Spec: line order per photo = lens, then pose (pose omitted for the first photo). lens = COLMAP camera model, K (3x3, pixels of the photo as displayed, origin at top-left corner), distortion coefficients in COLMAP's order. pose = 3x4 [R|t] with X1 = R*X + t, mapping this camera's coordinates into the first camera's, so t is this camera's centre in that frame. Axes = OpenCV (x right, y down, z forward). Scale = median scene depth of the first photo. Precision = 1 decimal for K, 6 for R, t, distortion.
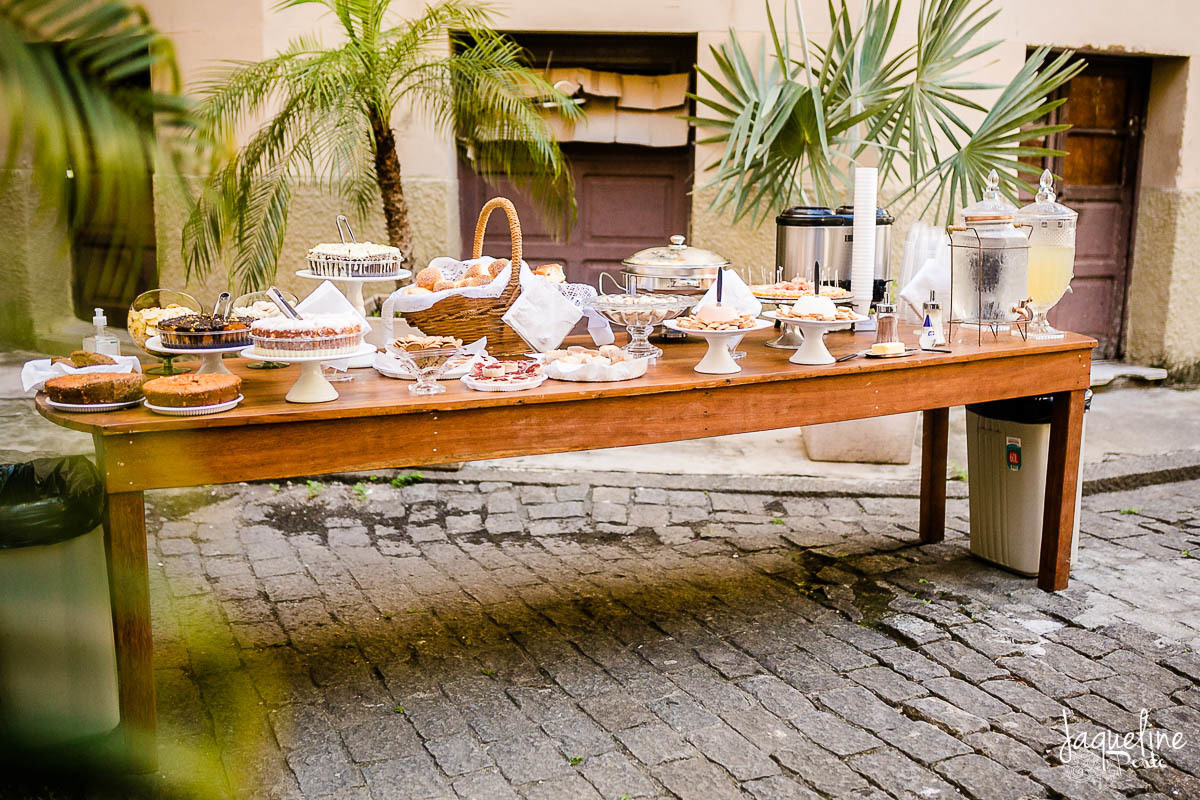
lens RADIAL K [[1226.1, 0, 600.0], [0, 1226.1, 400.0], [0, 0, 1]] dist [0.008999, 0.001085]
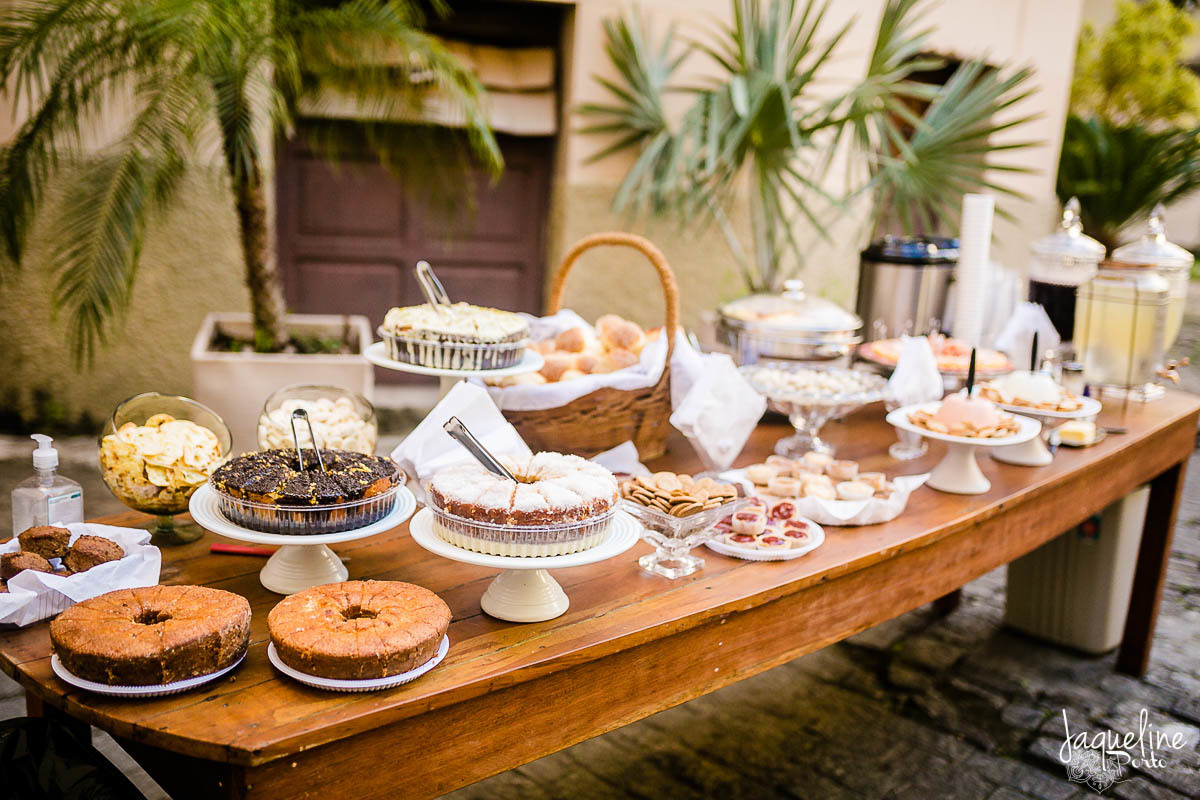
lens RADIAL K [[1133.0, 0, 600.0], [0, 1133.0, 400.0], [0, 0, 1]] dist [-0.050652, 0.000436]
pose [[0.936018, -0.027541, 0.350872, -0.349380], [0.010156, 0.998632, 0.051292, -0.113997], [-0.351805, -0.044447, 0.935018, 0.439034]]
